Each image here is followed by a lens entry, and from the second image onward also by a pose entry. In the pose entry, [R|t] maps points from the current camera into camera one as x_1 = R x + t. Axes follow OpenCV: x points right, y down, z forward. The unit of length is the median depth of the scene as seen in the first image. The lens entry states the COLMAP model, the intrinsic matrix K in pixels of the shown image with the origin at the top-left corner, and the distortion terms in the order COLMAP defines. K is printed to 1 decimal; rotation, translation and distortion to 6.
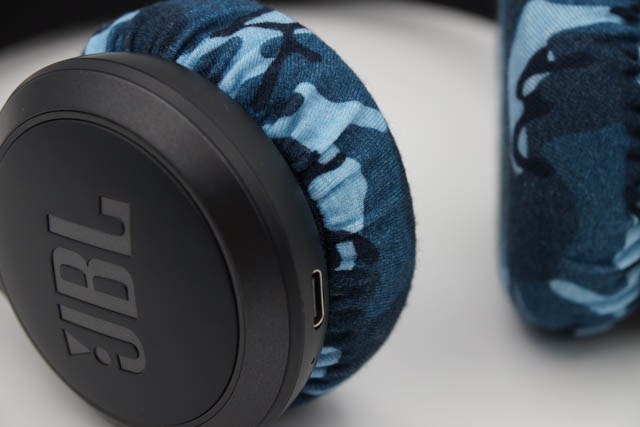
lens RADIAL K [[1762.1, 0, 320.0], [0, 1762.1, 213.5], [0, 0, 1]] dist [0.633873, -20.026603]
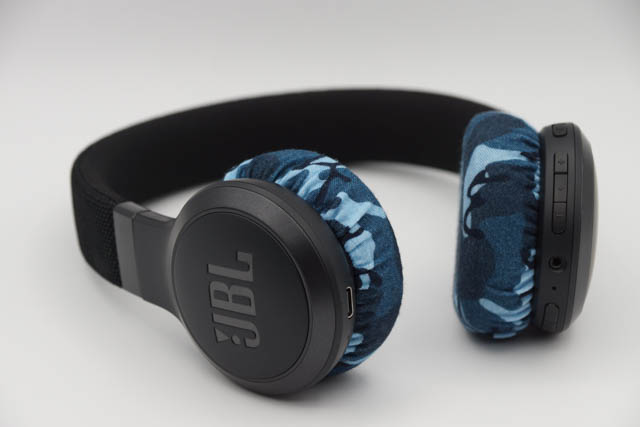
lens RADIAL K [[1762.1, 0, 320.0], [0, 1762.1, 213.5], [0, 0, 1]] dist [0.633873, -20.026603]
pose [[0.999555, -0.013325, -0.026682, 0.018183], [0.010255, 0.993646, -0.112083, 0.161919], [0.028006, 0.111760, 0.993341, -0.891194]]
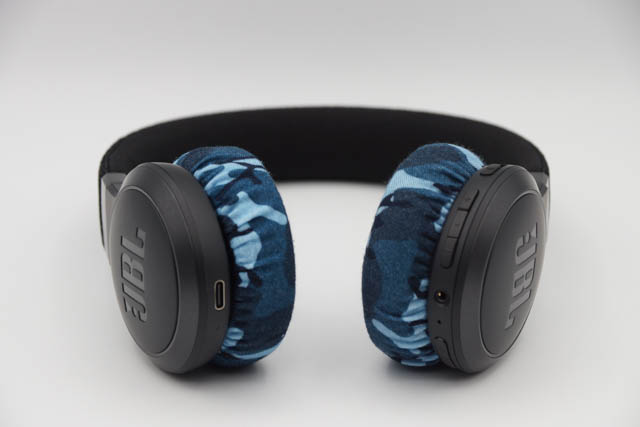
lens RADIAL K [[1762.1, 0, 320.0], [0, 1762.1, 213.5], [0, 0, 1]] dist [0.633873, -20.026603]
pose [[0.913335, 0.145372, -0.380377, 0.824808], [-0.193831, 0.976699, -0.092139, 0.115987], [0.358119, 0.157883, 0.920230, -0.792047]]
